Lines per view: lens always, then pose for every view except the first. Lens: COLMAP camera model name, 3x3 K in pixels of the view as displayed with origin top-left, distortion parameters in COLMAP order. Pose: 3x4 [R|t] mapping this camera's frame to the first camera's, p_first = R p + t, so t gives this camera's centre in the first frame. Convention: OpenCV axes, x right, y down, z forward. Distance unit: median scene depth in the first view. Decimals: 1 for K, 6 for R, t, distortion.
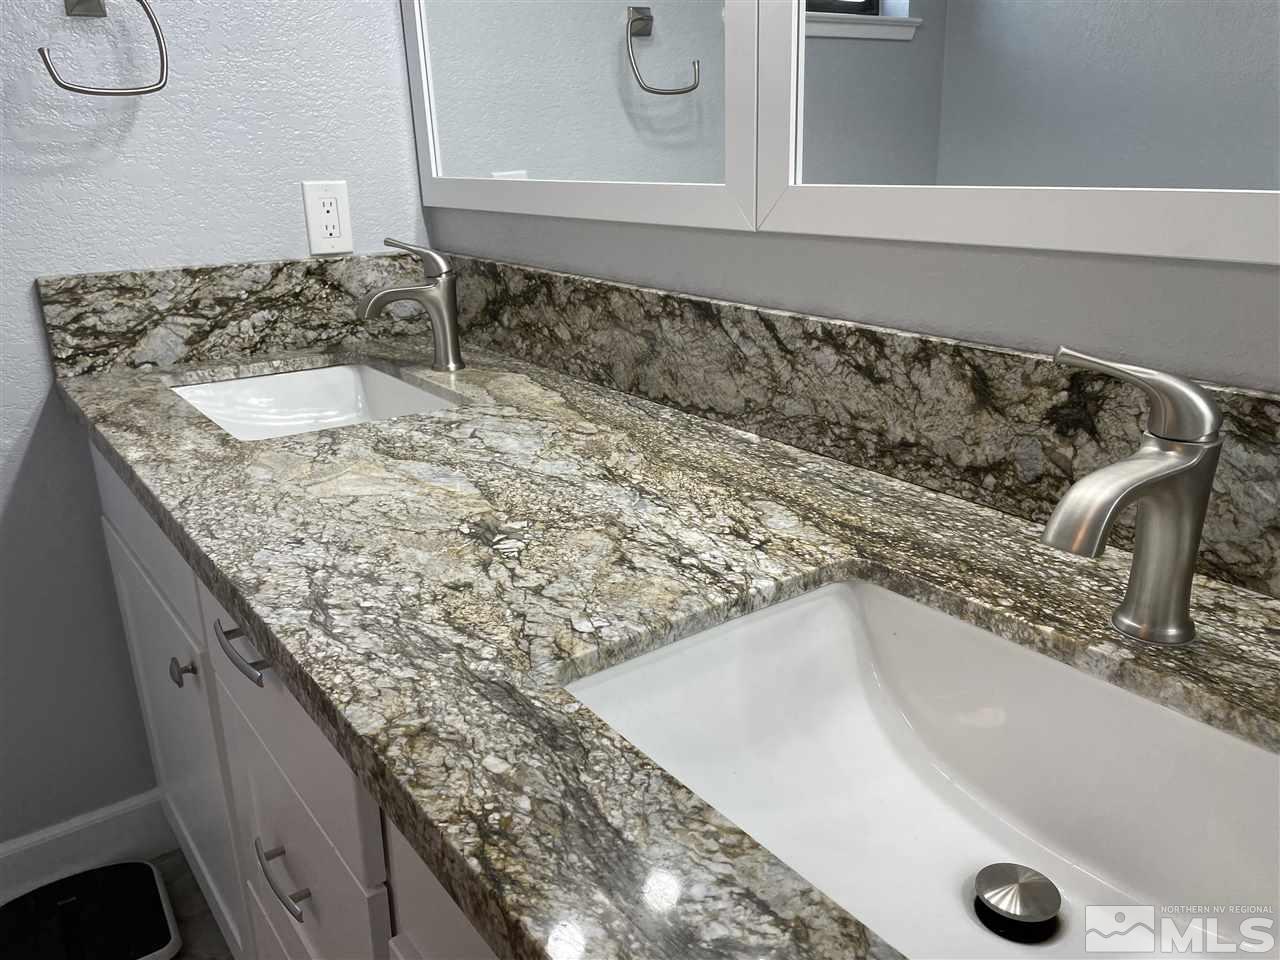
lens RADIAL K [[959.9, 0, 640.4], [0, 959.9, 479.1], [0, 0, 1]] dist [0.085277, -0.110328]
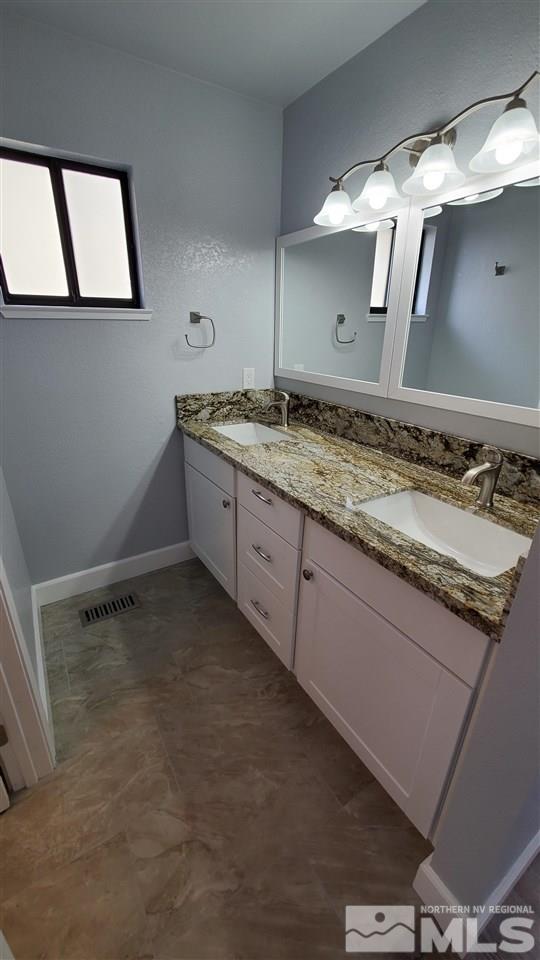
lens RADIAL K [[380.9, 0, 265.0], [0, 380.9, 473.0], [0, 0, 1]] dist [-0.000886, -0.000199]
pose [[0.995552, 0.066462, -0.066778, -0.256925], [-0.063814, 0.997118, 0.041037, 0.003278], [0.069313, -0.036594, 0.996924, -0.565244]]
